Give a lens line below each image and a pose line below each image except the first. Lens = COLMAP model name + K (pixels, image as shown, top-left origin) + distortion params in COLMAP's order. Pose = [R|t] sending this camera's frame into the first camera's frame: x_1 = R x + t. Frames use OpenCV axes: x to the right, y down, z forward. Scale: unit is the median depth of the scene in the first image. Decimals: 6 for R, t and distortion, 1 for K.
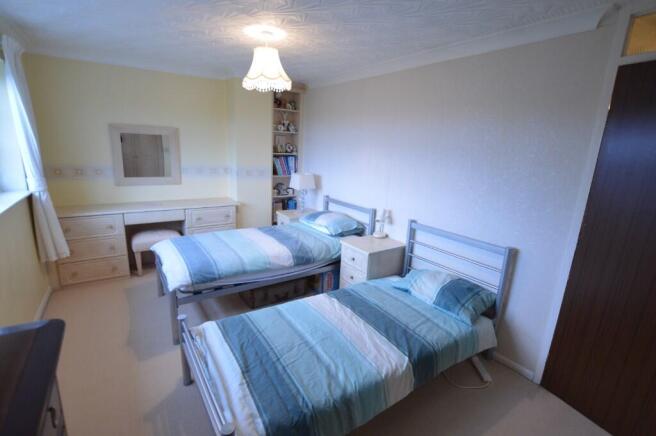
lens RADIAL K [[310.2, 0, 328.0], [0, 310.2, 218.0], [0, 0, 1]] dist [-0.031119, 0.005259]
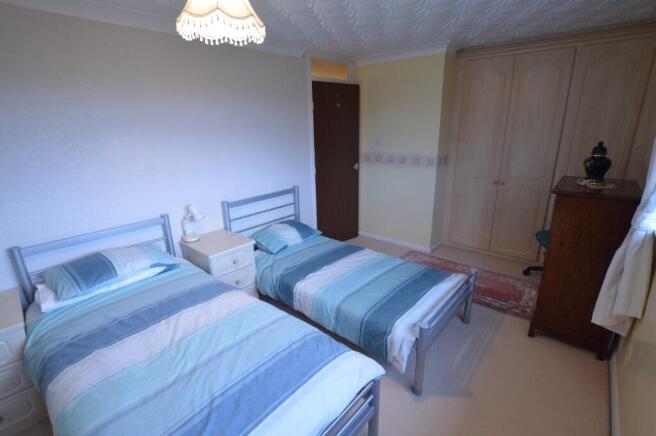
lens RADIAL K [[310.2, 0, 328.0], [0, 310.2, 218.0], [0, 0, 1]] dist [-0.031119, 0.005259]
pose [[-0.248739, -0.323771, 0.912854, -0.867486], [0.227083, 0.896712, 0.379922, -0.292919], [-0.941574, 0.301794, -0.149524, 0.994421]]
